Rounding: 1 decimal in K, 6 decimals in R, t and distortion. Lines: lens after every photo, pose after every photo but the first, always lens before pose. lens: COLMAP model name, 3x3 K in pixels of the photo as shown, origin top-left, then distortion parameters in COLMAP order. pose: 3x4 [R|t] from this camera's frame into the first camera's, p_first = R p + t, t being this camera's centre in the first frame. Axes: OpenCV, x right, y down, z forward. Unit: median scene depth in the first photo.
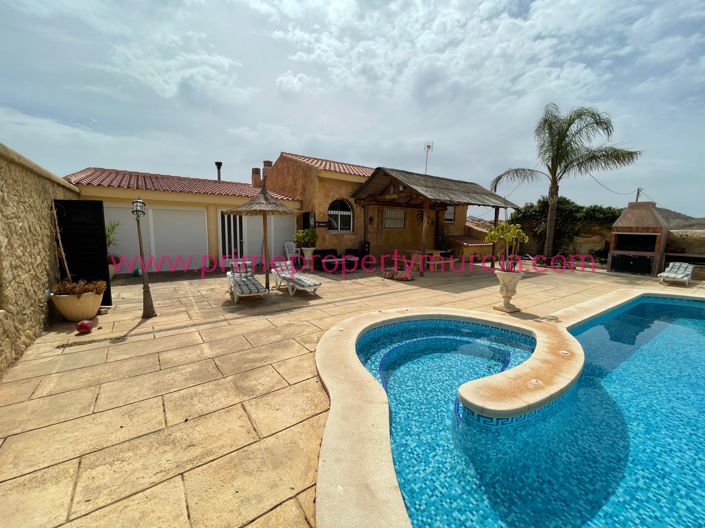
lens RADIAL K [[290.7, 0, 352.5], [0, 290.7, 264.0], [0, 0, 1]] dist [0.000172, -0.000085]
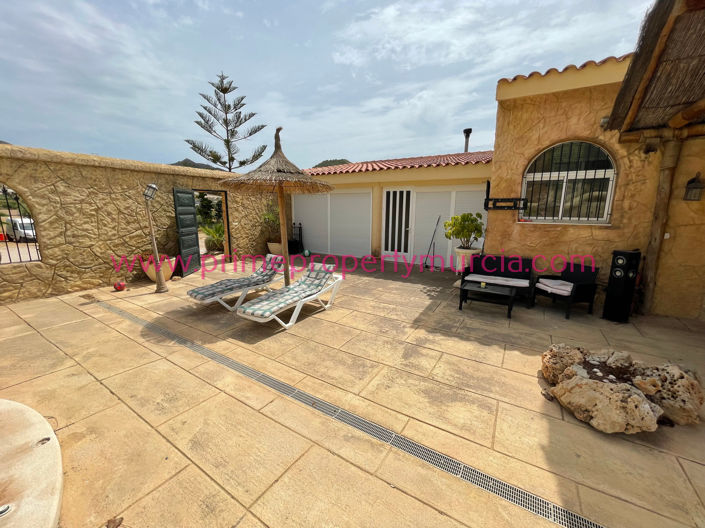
lens RADIAL K [[284.9, 0, 352.5], [0, 284.9, 264.0], [0, 0, 1]] dist [-0.000440, -0.000192]
pose [[0.363050, 0.162297, -0.917526, 0.266201], [-0.116780, 0.984875, 0.128002, -0.072252], [0.924423, 0.060678, 0.376512, 0.618649]]
